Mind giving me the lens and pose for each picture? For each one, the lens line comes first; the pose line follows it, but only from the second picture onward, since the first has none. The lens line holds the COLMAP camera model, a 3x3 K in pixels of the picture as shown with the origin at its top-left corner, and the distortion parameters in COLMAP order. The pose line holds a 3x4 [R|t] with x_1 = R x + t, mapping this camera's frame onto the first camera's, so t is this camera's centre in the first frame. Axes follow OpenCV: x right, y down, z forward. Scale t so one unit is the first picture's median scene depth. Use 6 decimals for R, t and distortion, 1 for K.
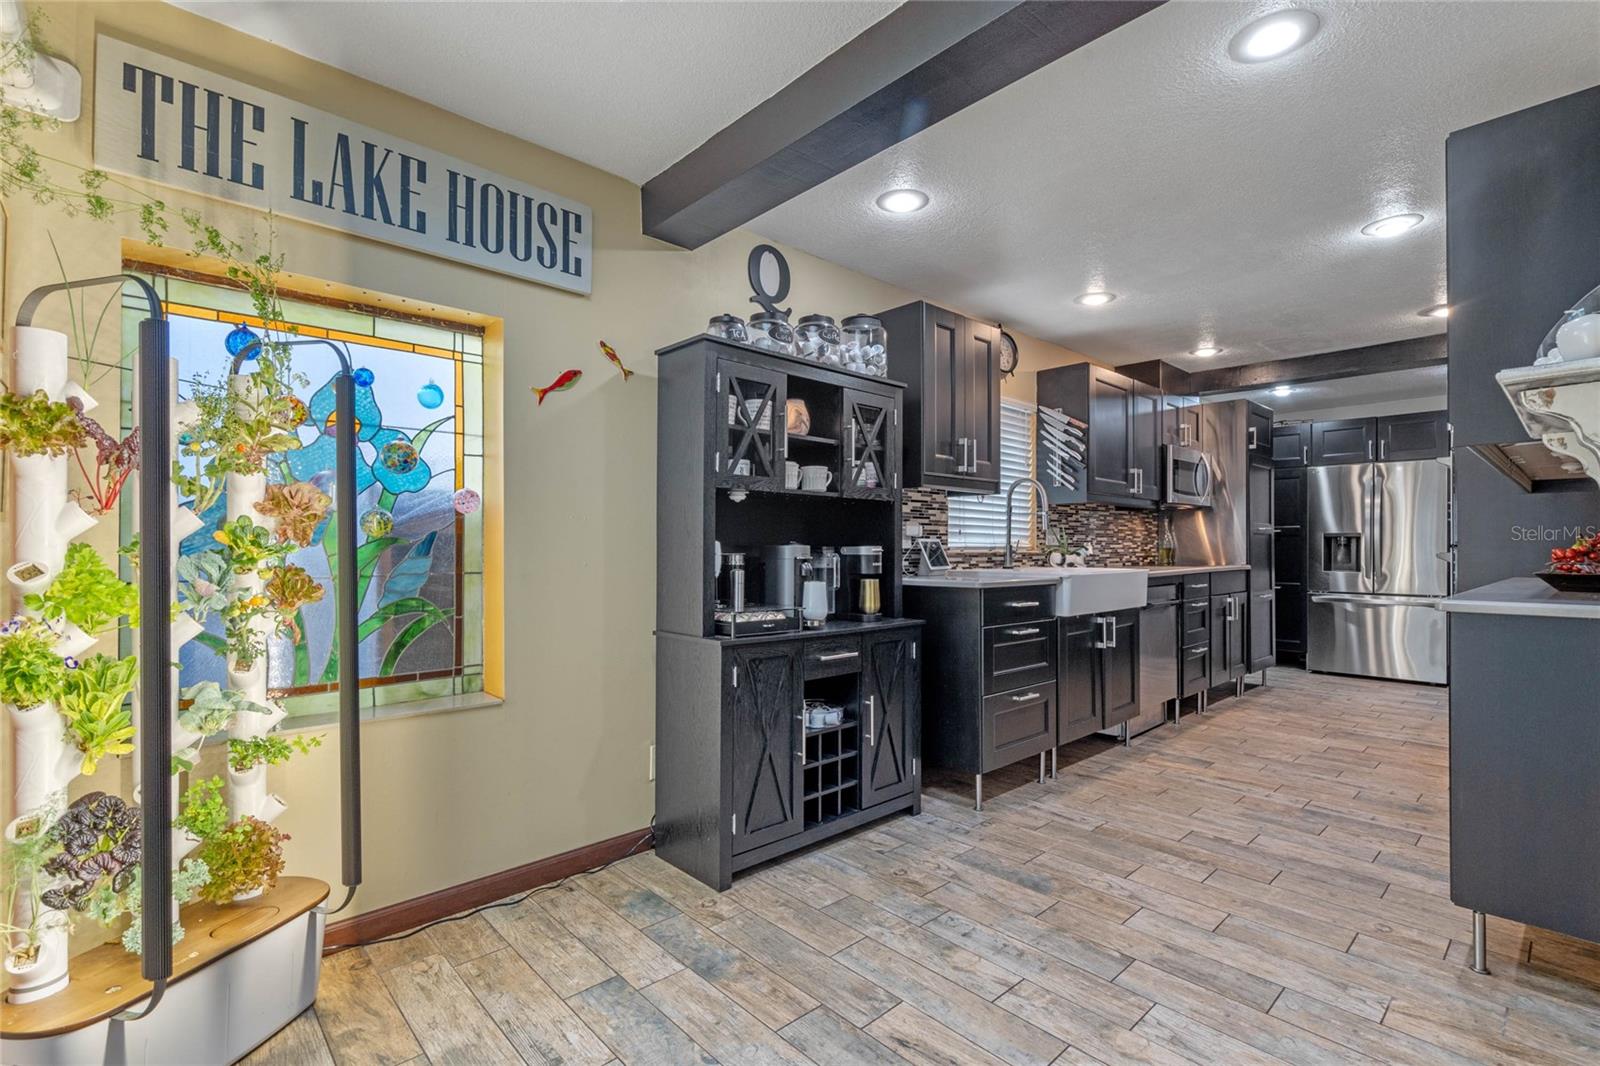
lens RADIAL K [[728.4, 0, 794.2], [0, 728.4, 544.8], [0, 0, 1]] dist [-0.004827, 0.002021]
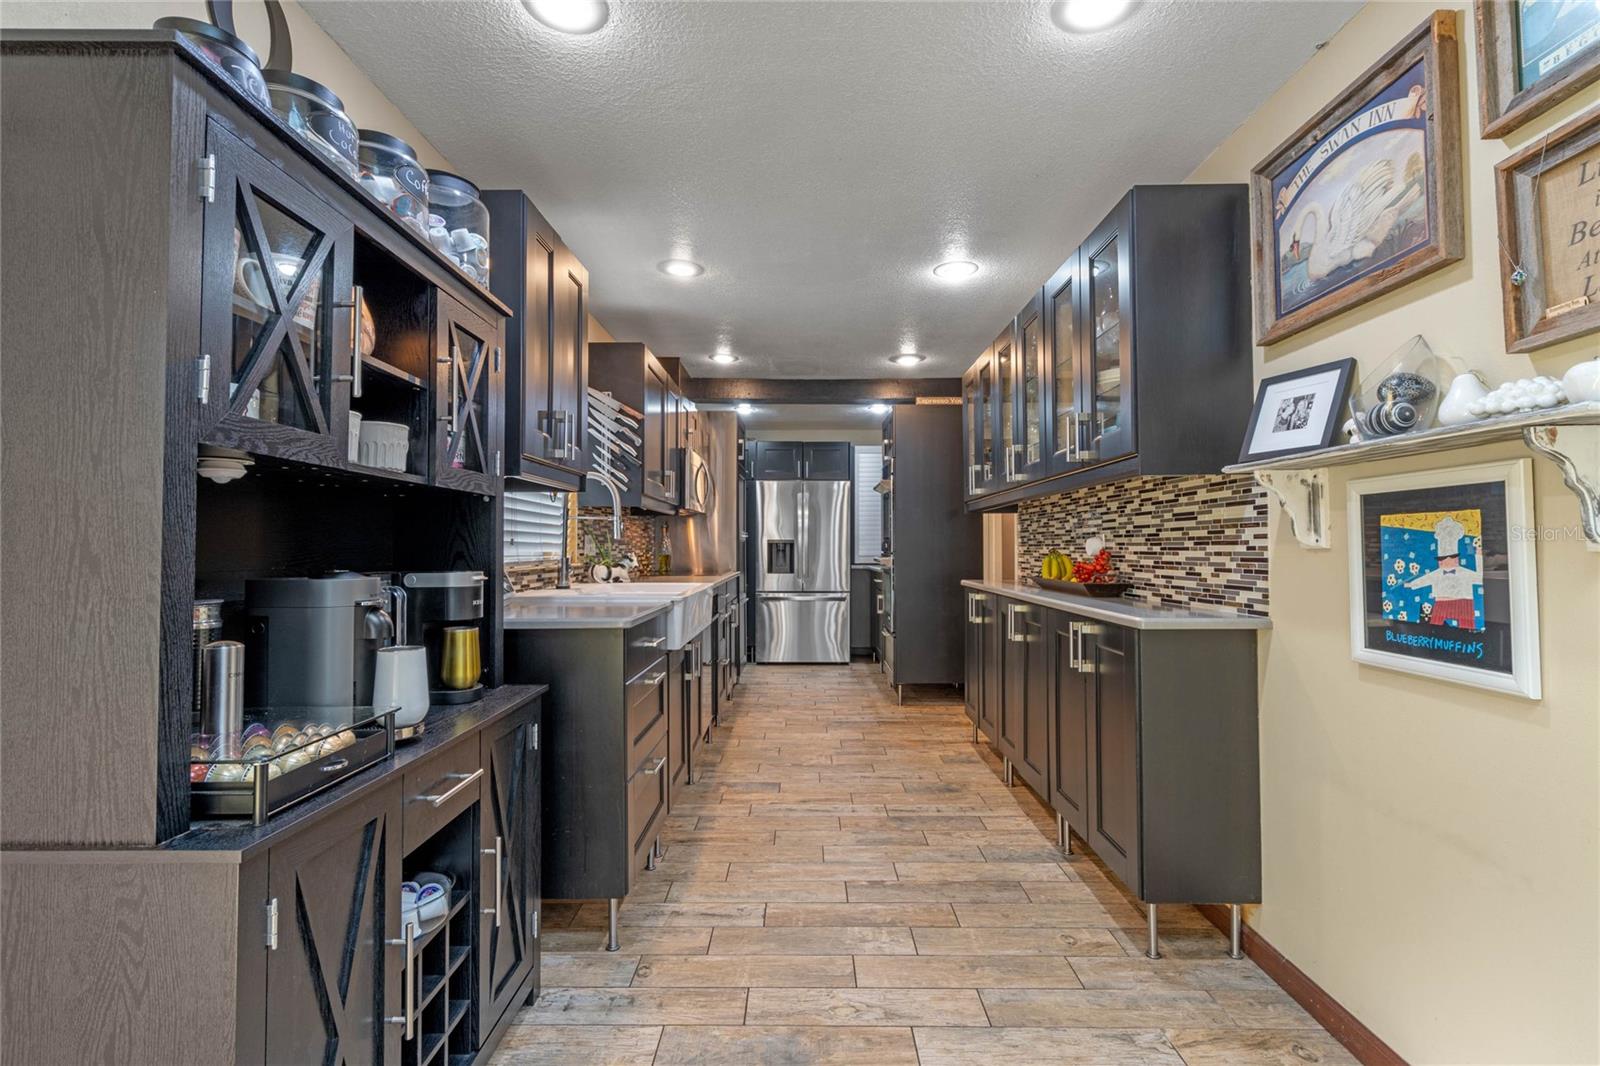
lens RADIAL K [[728.4, 0, 800.2], [0, 728.4, 533.0], [0, 0, 1]] dist [-0.004827, 0.002021]
pose [[0.676918, 0.010654, 0.735982, -0.140432], [-0.000599, 0.999903, -0.013923, -0.020737], [-0.736058, 0.008984, 0.676858, 0.401795]]
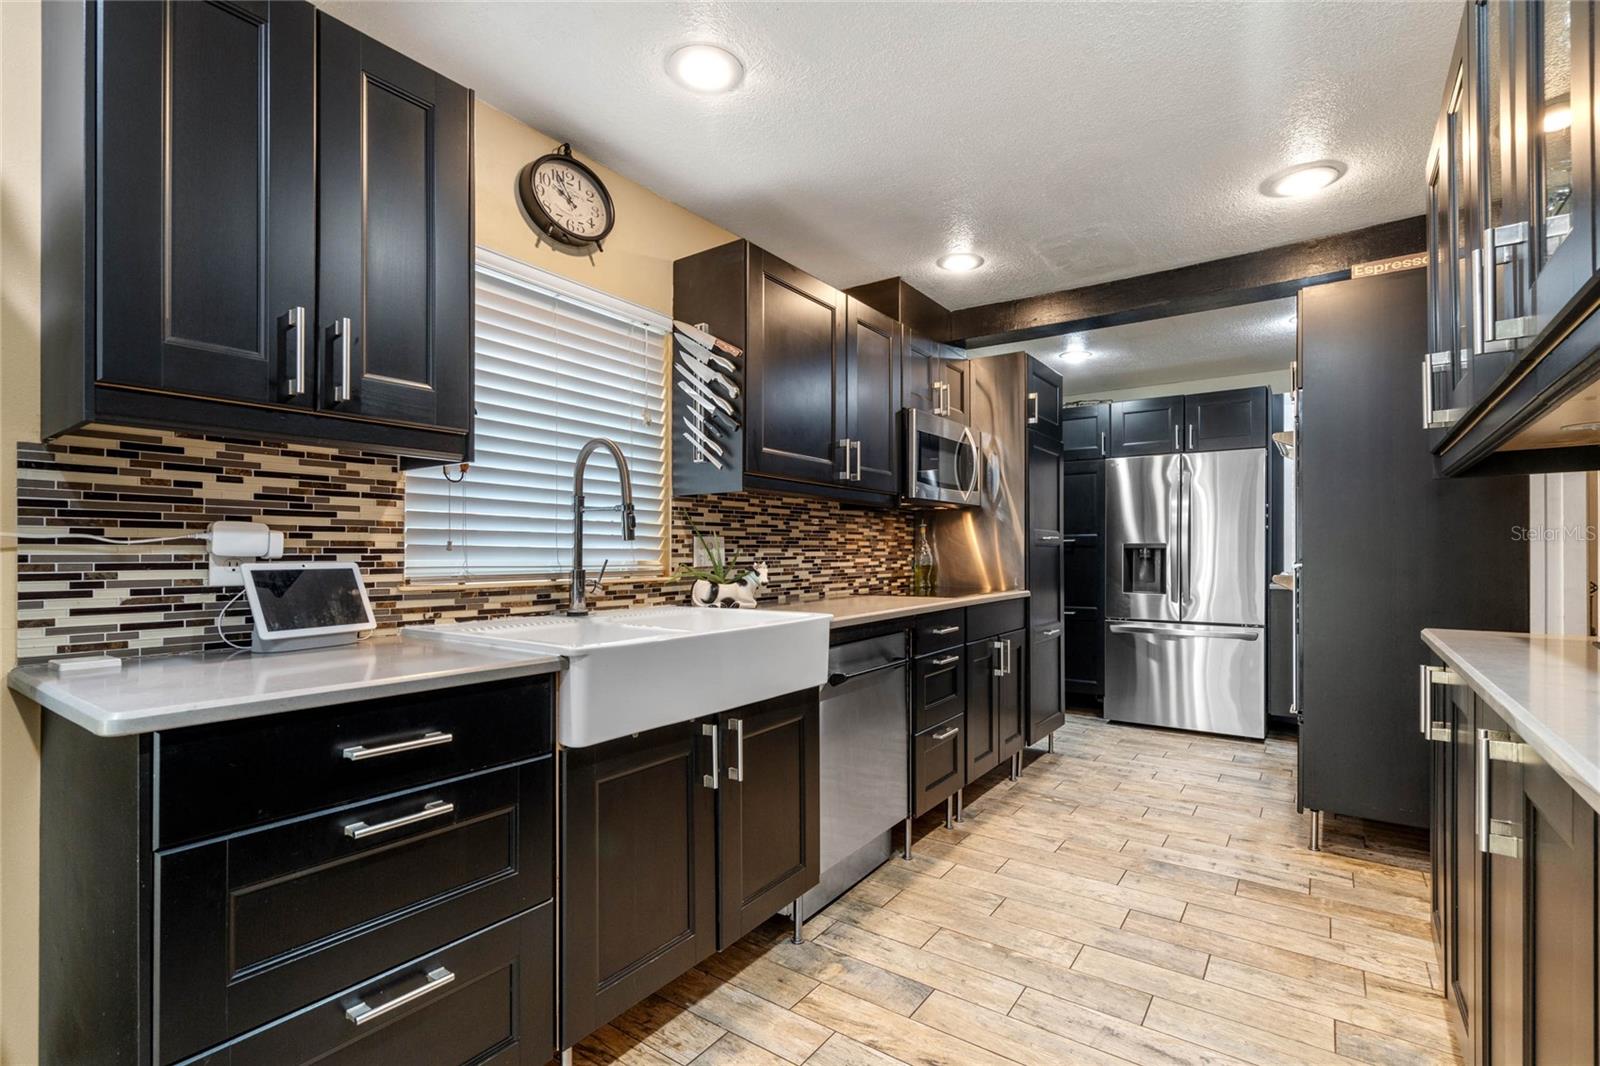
lens RADIAL K [[728.4, 0, 797.8], [0, 728.4, 555.5], [0, 0, 1]] dist [-0.004827, 0.002021]
pose [[0.978803, -0.002875, 0.204782, 0.463299], [0.001675, 0.999980, 0.006035, -0.017326], [-0.204795, -0.005564, 0.978789, 0.629679]]
